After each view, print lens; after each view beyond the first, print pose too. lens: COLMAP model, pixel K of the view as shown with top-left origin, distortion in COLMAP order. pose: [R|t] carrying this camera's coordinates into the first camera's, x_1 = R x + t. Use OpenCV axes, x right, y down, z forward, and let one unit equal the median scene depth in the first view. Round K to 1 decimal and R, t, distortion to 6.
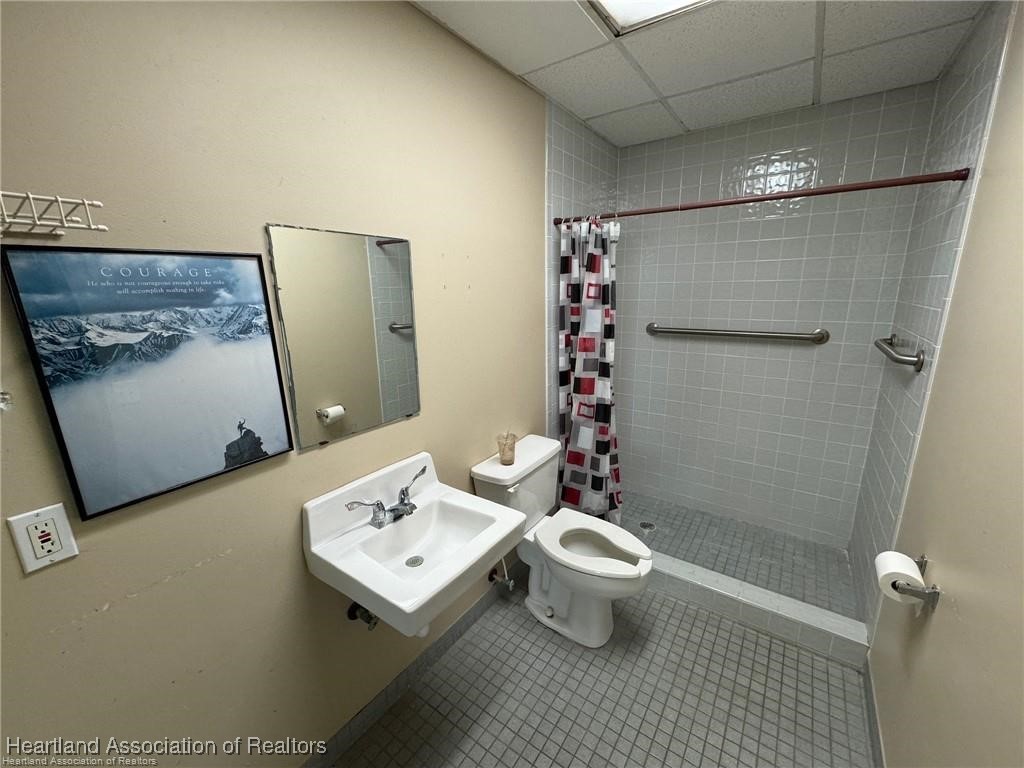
lens RADIAL K [[408.9, 0, 513.4], [0, 408.9, 383.7], [0, 0, 1]] dist [-0.002772, 0.000278]
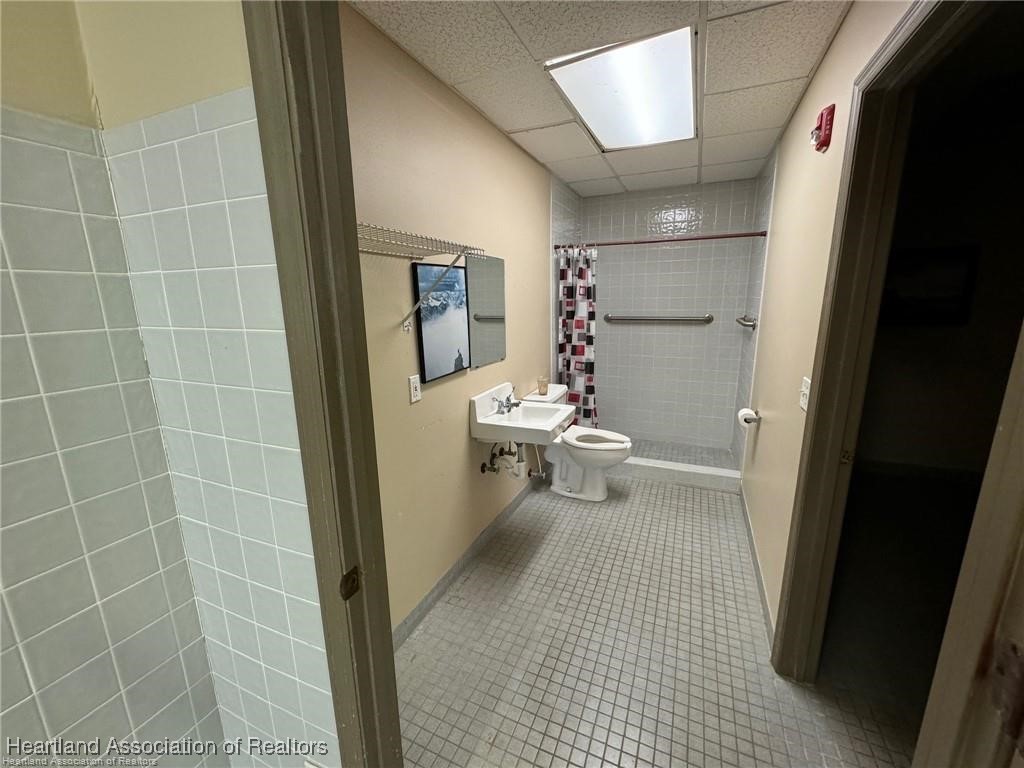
lens RADIAL K [[408.9, 0, 514.7], [0, 408.9, 384.8], [0, 0, 1]] dist [-0.002772, 0.000278]
pose [[0.979428, -0.043182, 0.197121, -0.415401], [0.047763, 0.998686, -0.018546, 0.167680], [-0.196061, 0.027580, 0.980204, -0.539200]]
